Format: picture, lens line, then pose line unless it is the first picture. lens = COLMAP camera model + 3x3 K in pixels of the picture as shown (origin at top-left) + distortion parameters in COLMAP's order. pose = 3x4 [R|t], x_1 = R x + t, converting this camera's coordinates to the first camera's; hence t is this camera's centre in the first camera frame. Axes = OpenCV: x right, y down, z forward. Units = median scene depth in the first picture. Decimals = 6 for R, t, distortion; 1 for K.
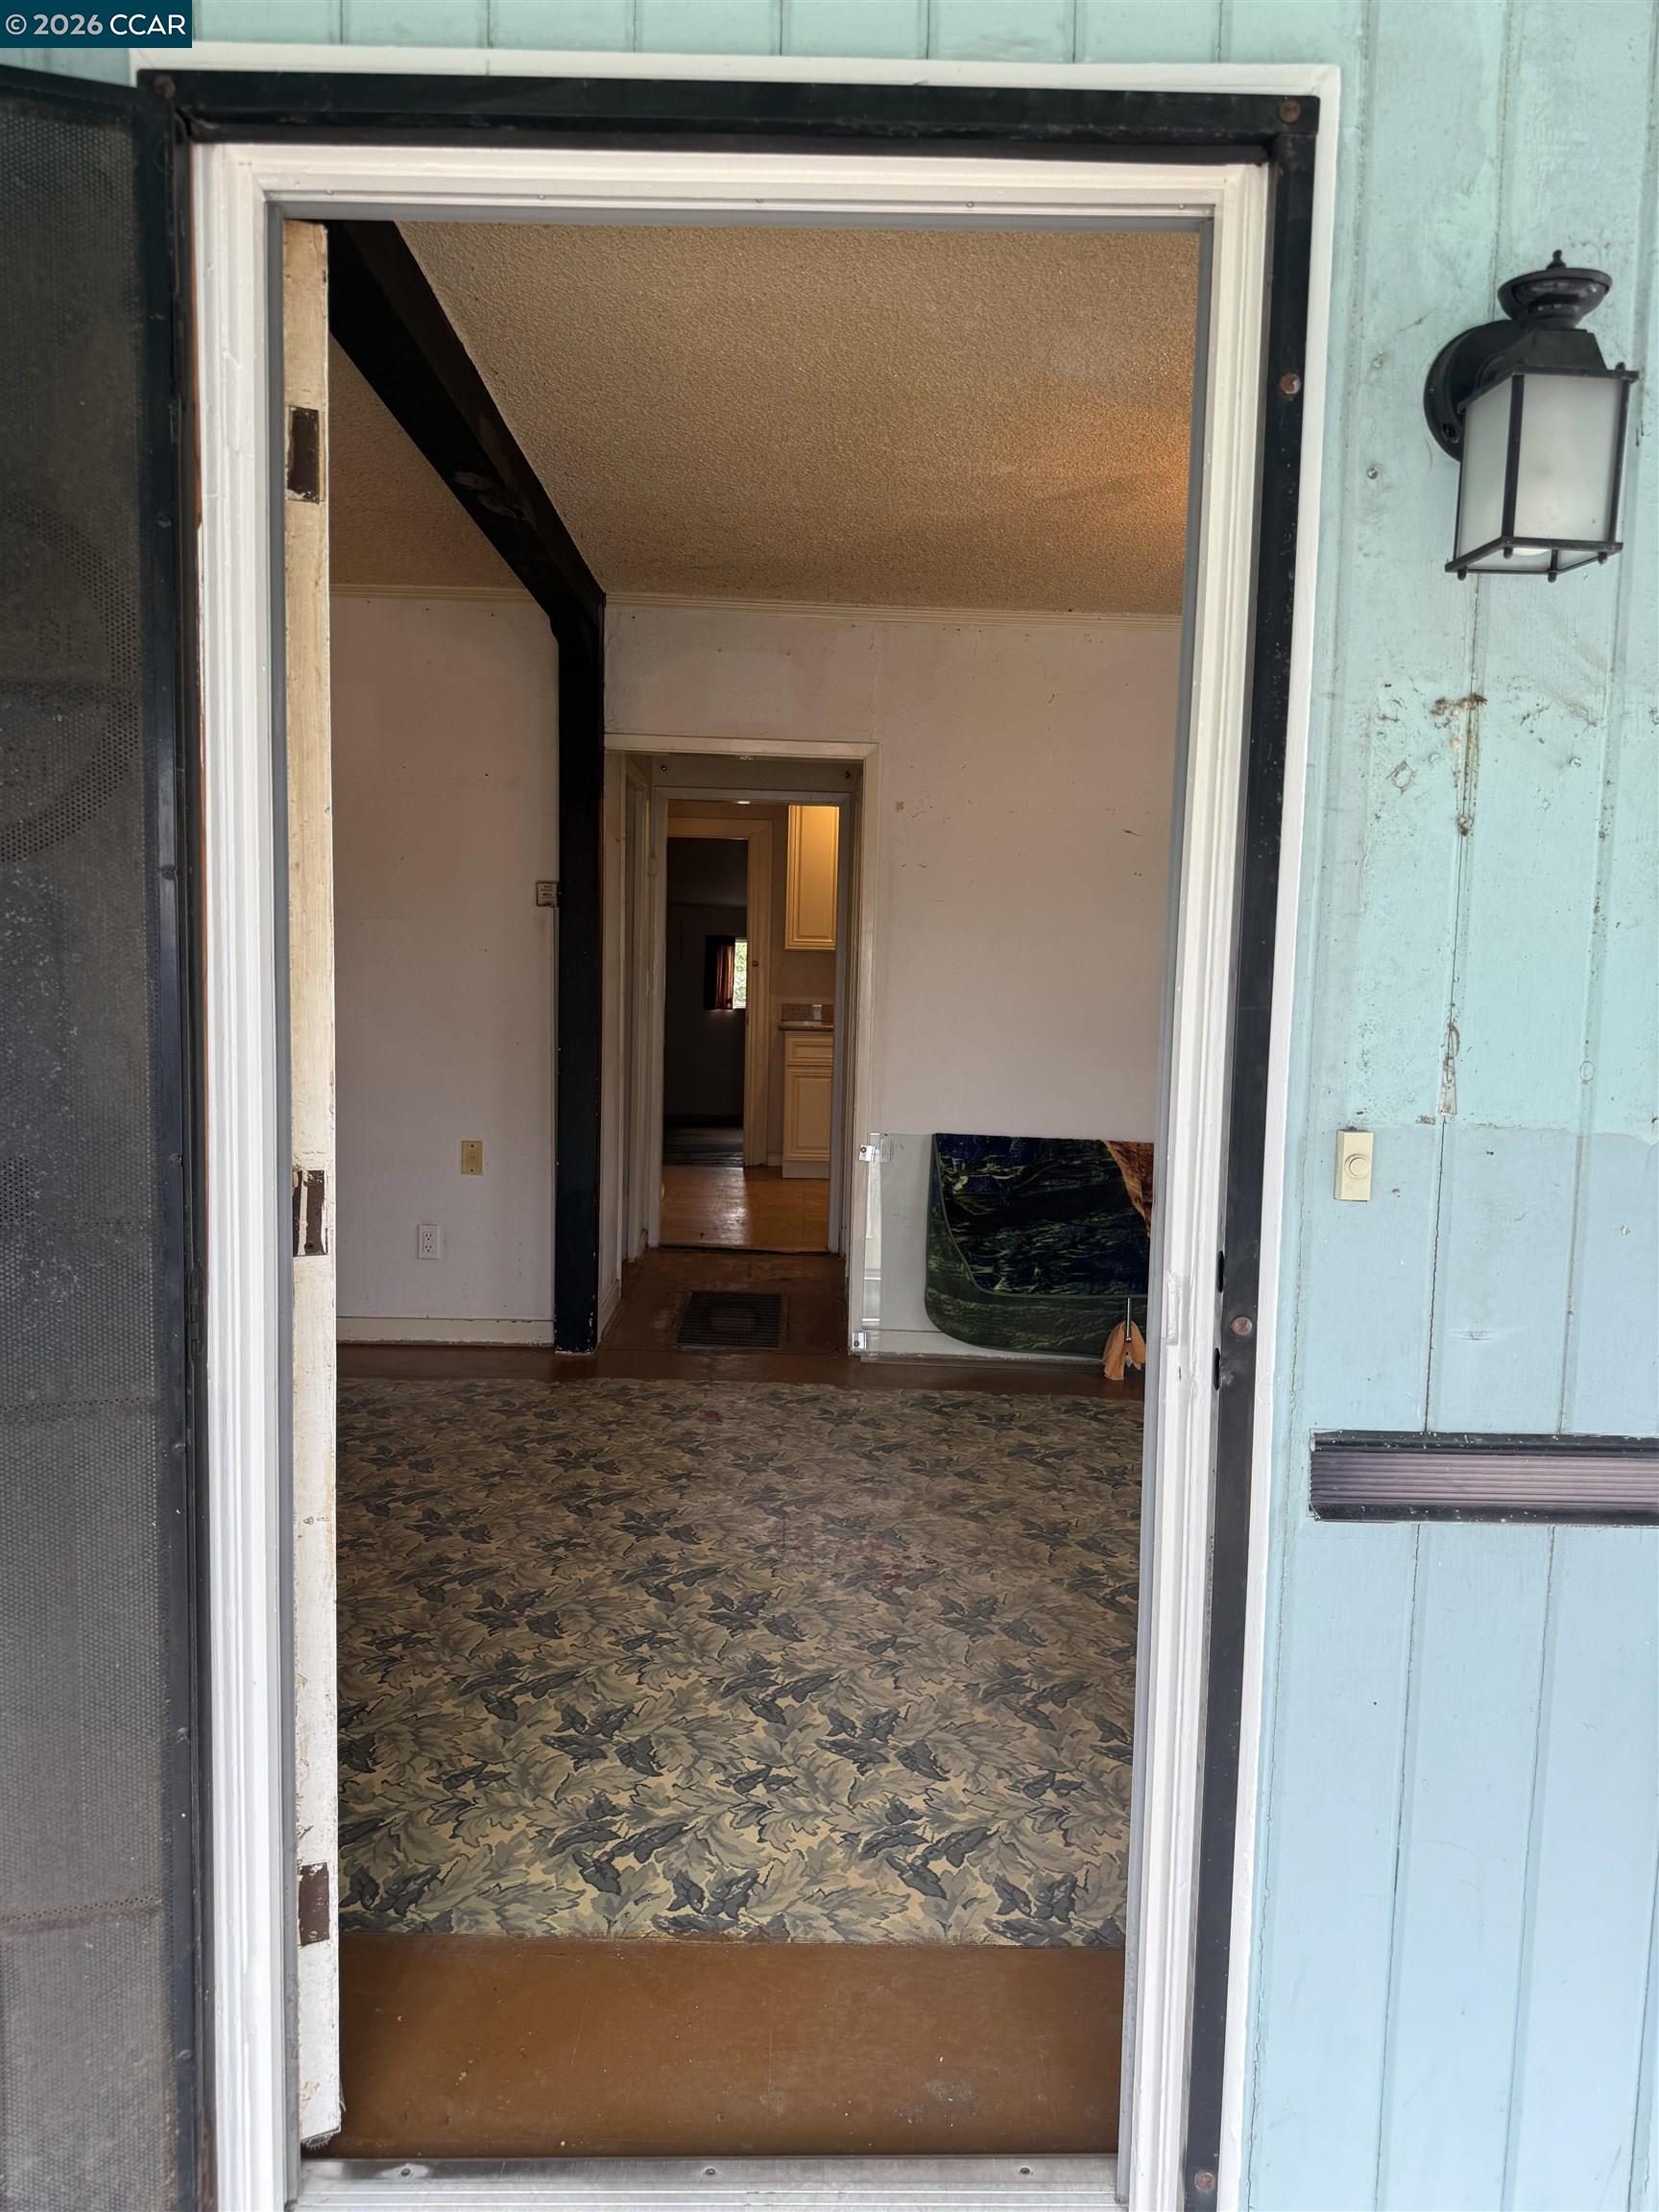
lens RADIAL K [[1554.5, 0, 823.3], [0, 1554.5, 1109.7], [0, 0, 1]] dist [0.100503, -0.150658]
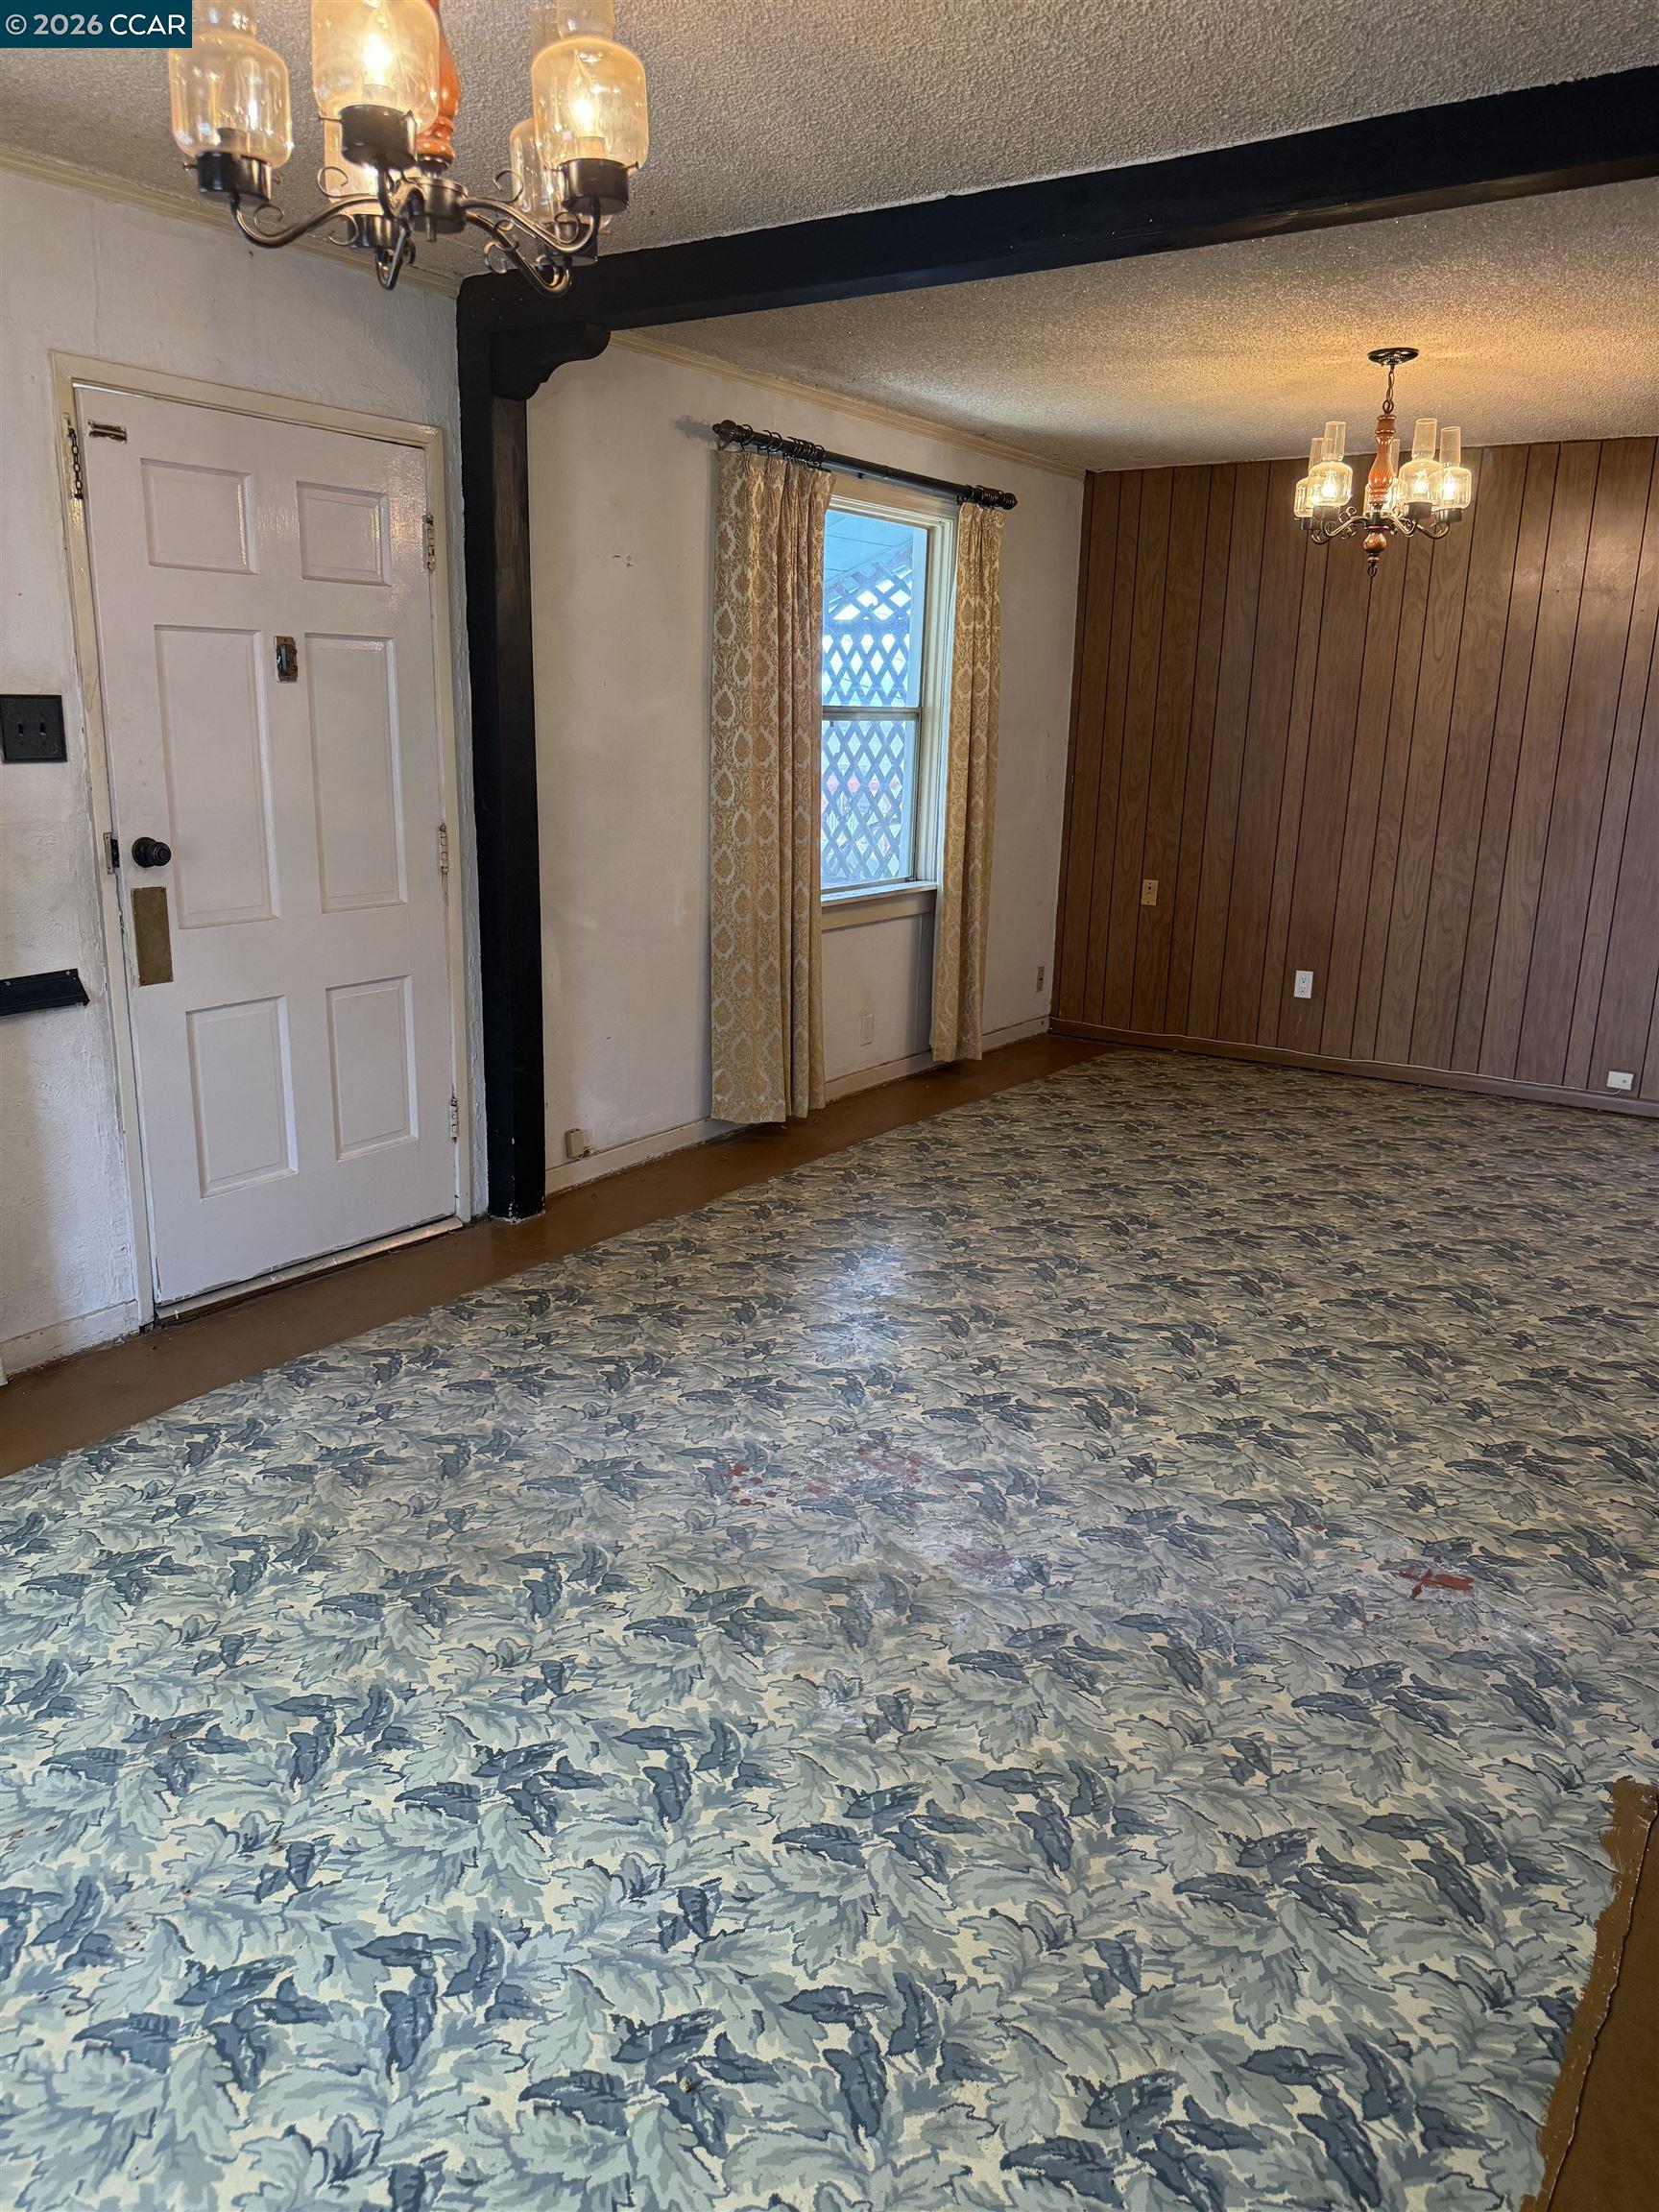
lens RADIAL K [[1561.7, 0, 823.0], [0, 1561.7, 1094.5], [0, 0, 1]] dist [0.097005, -0.107892]
pose [[-0.573533, 0.169255, -0.801507, 0.602055], [-0.114643, 0.952209, 0.283115, -0.147494], [0.811121, 0.254263, -0.526719, 1.241352]]
